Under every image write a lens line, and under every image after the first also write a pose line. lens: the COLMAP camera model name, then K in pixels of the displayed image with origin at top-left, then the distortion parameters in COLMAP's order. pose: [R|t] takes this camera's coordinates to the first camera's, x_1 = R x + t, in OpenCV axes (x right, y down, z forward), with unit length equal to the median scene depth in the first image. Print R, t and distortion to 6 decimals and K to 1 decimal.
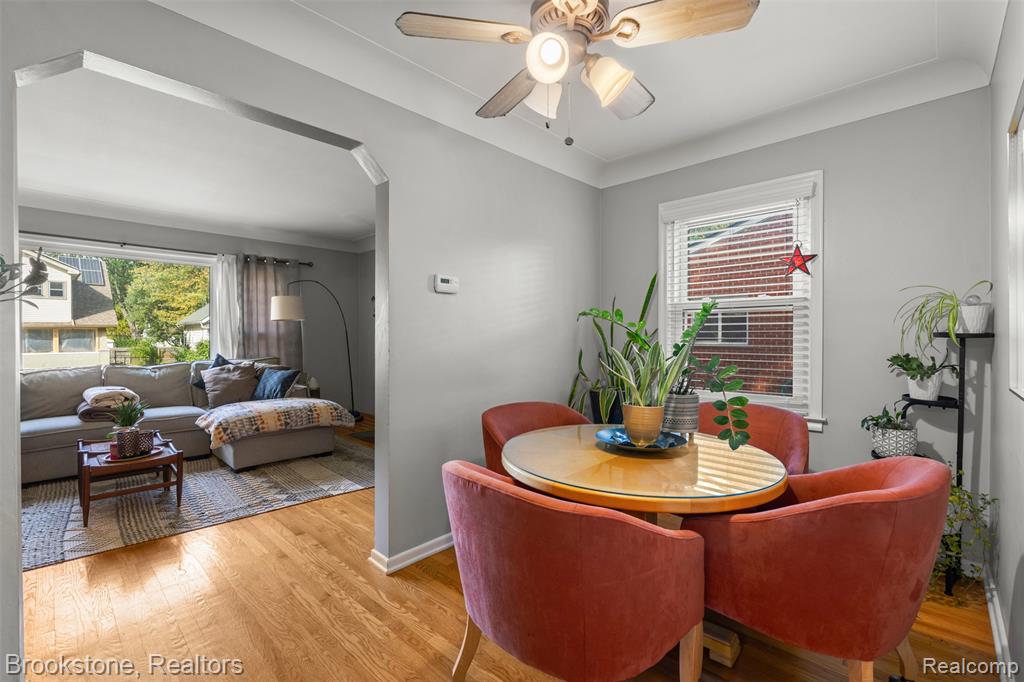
lens RADIAL K [[448.9, 0, 510.1], [0, 448.9, 340.1], [0, 0, 1]] dist [-0.008268, 0.001620]
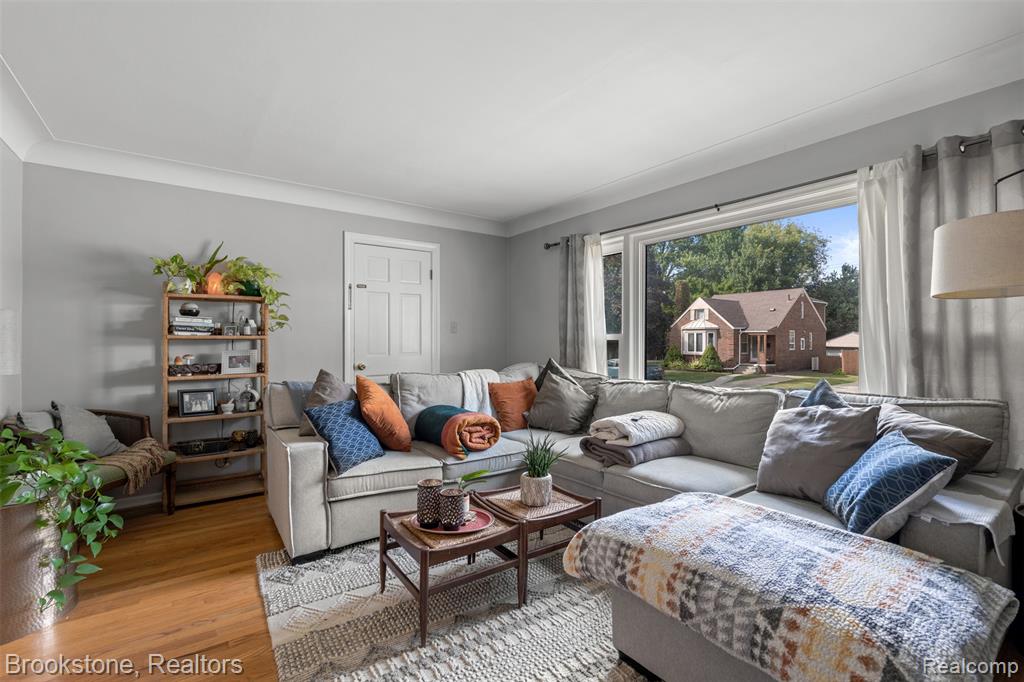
lens RADIAL K [[448.9, 0, 514.4], [0, 448.9, 340.5], [0, 0, 1]] dist [-0.008268, 0.001620]
pose [[-0.171648, -0.000154, -0.985158, -0.159244], [-0.004388, 0.999990, 0.000608, -0.012303], [0.985148, 0.004428, -0.171647, 0.964834]]
